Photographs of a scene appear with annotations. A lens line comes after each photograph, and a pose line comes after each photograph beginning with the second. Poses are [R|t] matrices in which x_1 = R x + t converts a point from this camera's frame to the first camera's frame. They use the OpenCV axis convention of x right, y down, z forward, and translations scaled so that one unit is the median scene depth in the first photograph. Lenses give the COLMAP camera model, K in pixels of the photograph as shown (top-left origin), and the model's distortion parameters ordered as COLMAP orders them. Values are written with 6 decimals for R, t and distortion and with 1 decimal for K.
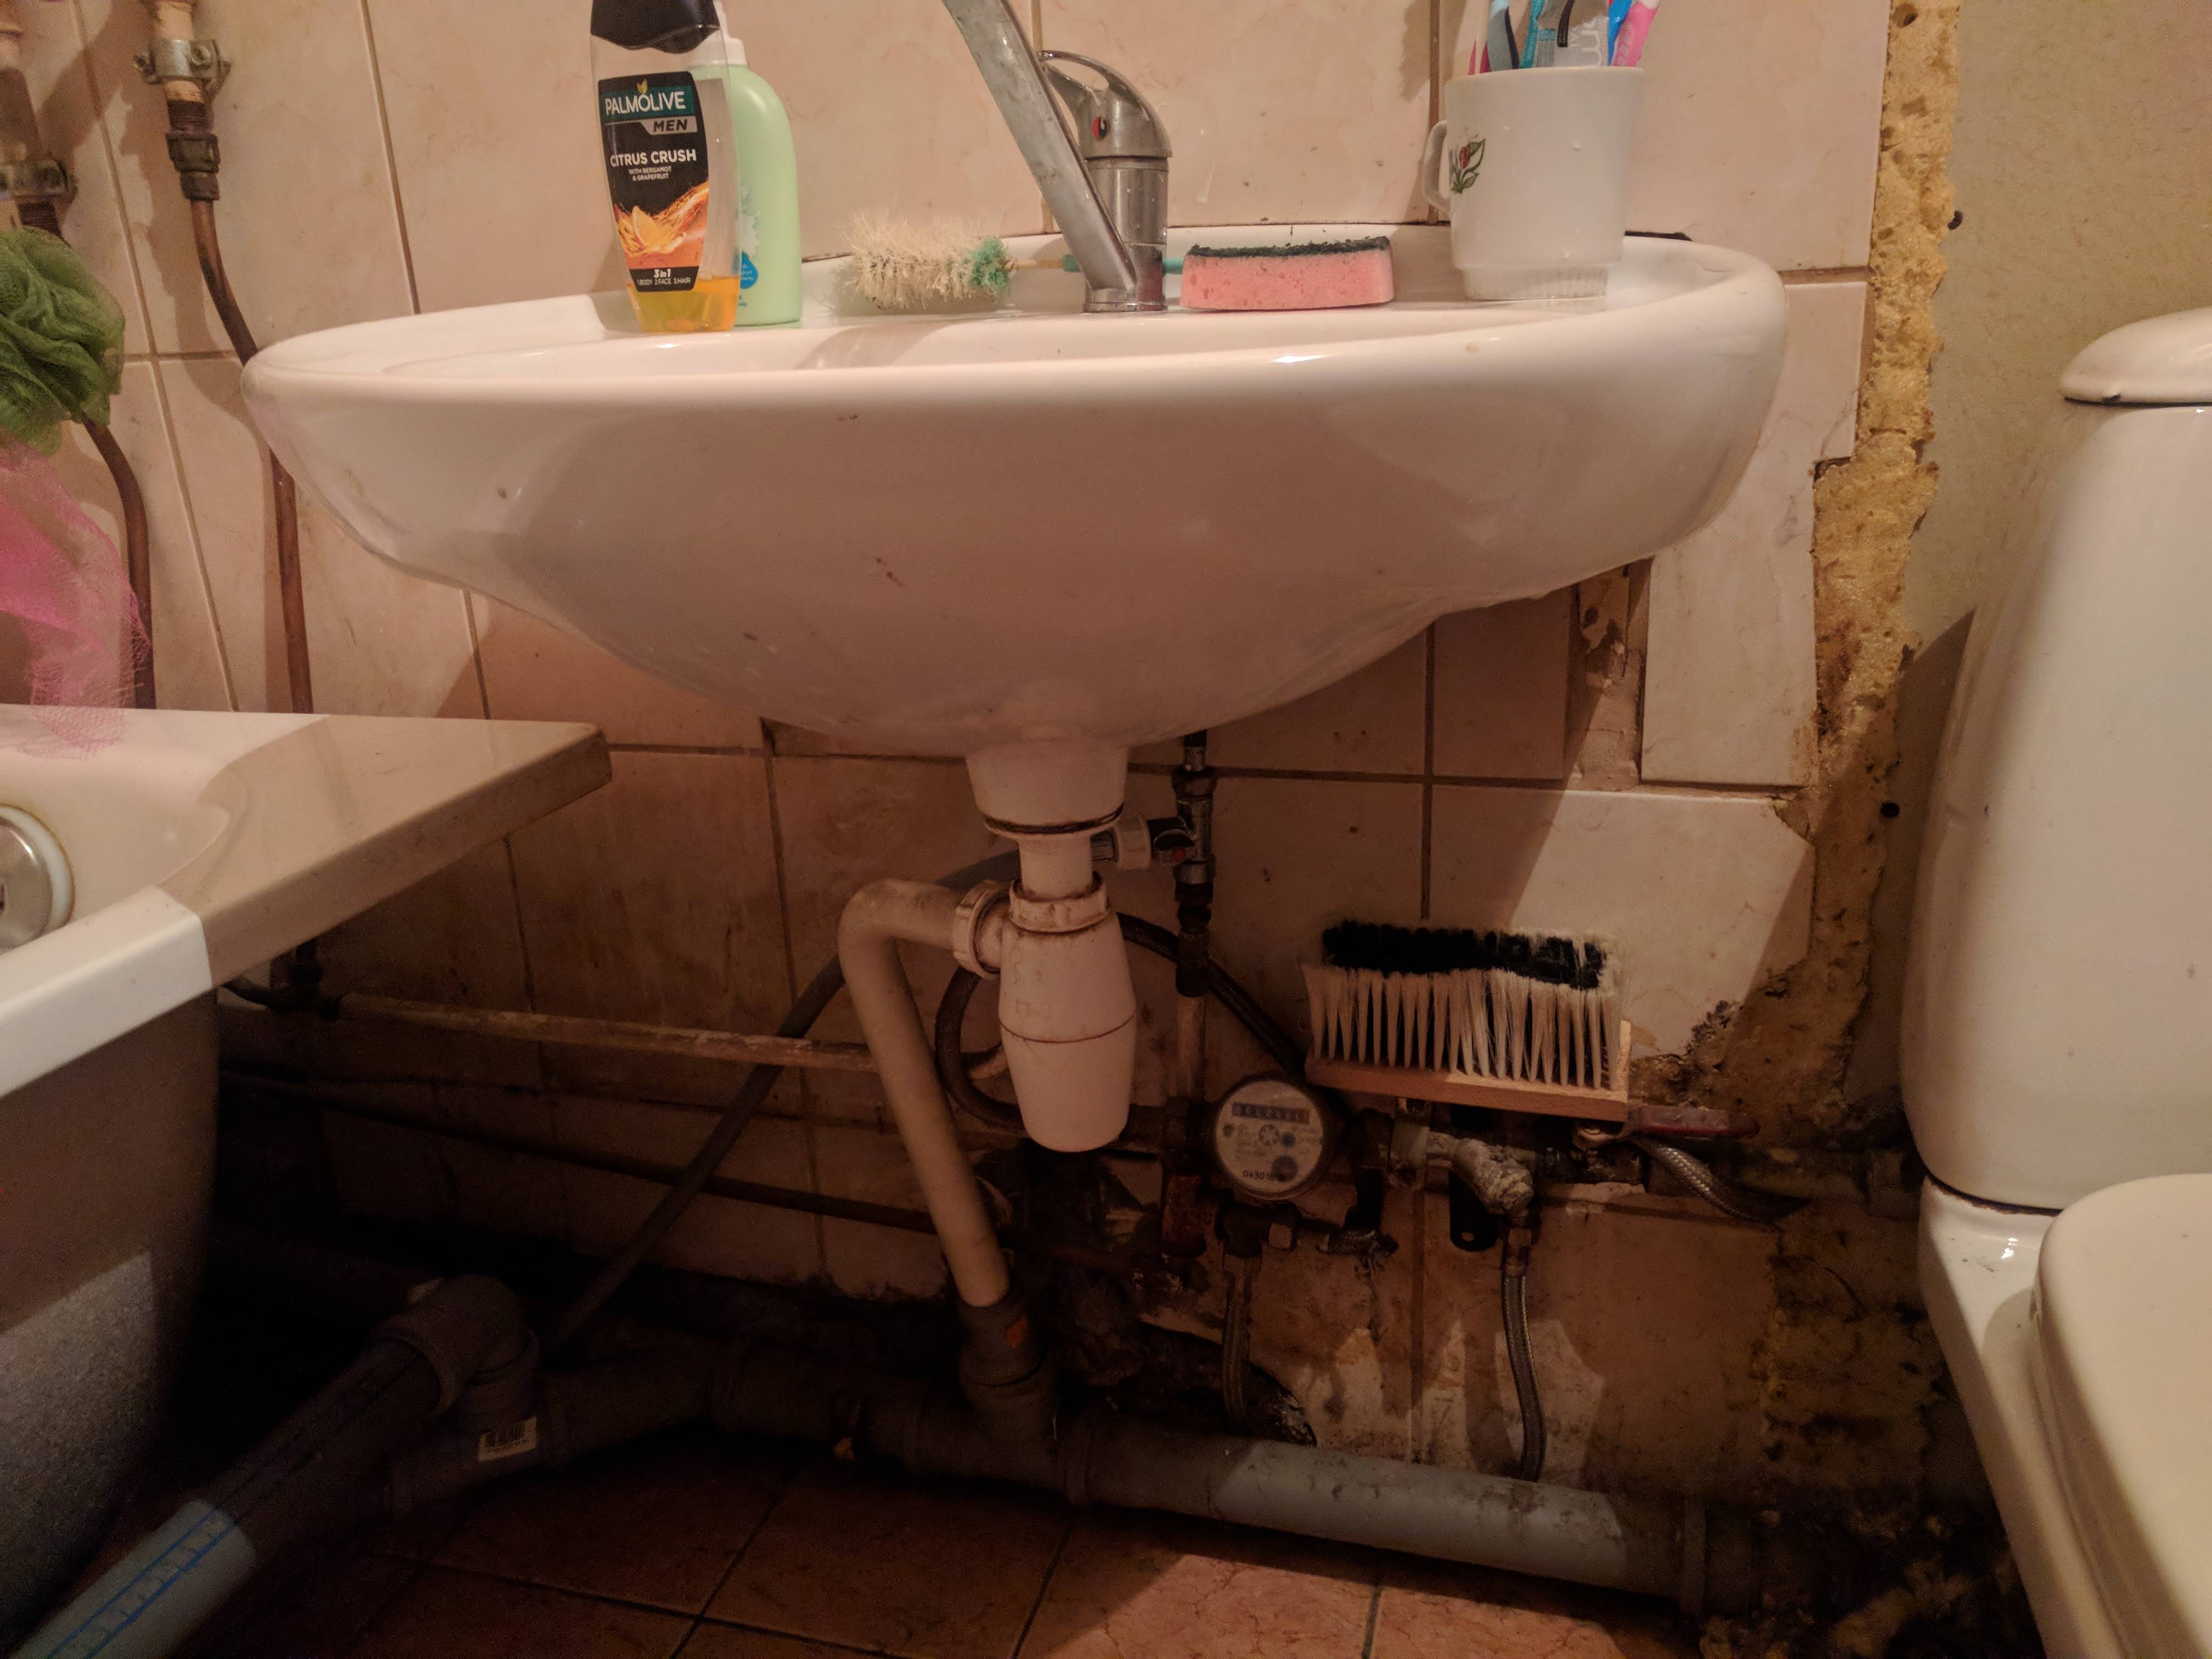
lens RADIAL K [[1661.6, 0, 1105.2], [0, 1661.6, 830.4], [0, 0, 1]] dist [-0.006197, 0.026589]
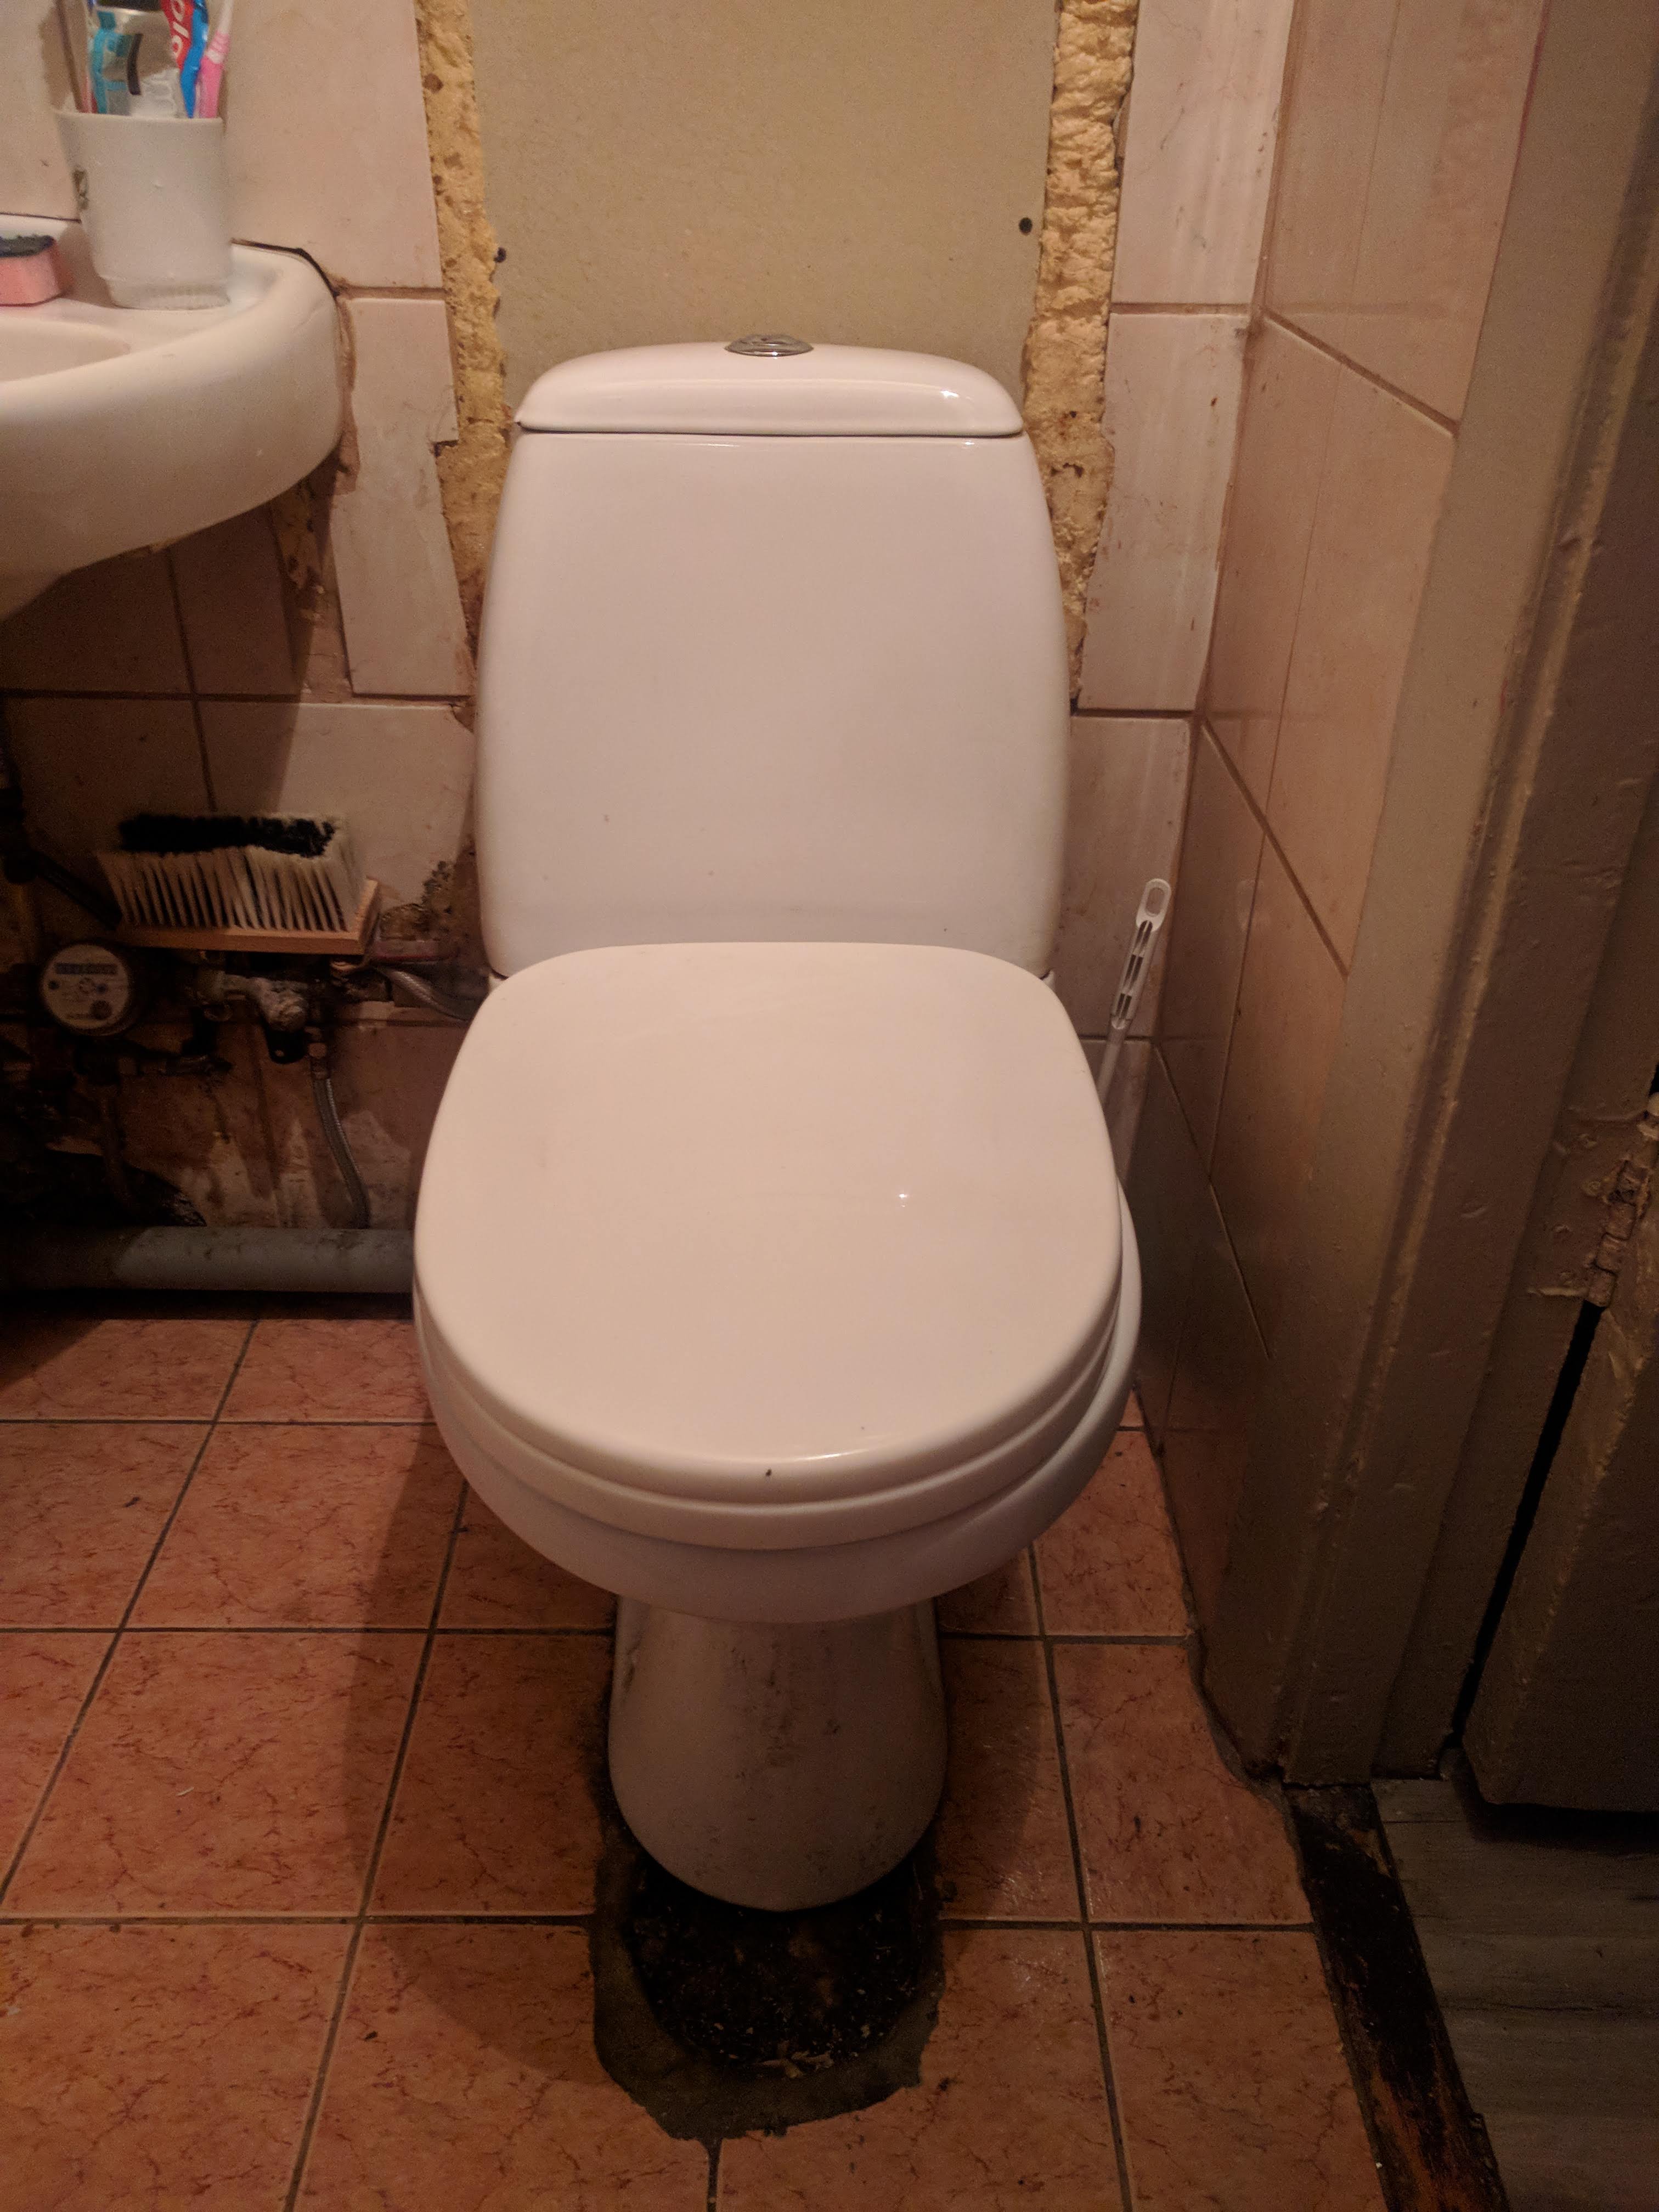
lens RADIAL K [[1661.6, 0, 835.3], [0, 1661.6, 1108.6], [0, 0, 1]] dist [-0.006197, 0.026589]
pose [[0.953069, -0.097817, 0.286516, 0.274494], [0.031662, 0.973381, 0.226994, 0.002667], [-0.301093, -0.207269, 0.930797, -0.391374]]
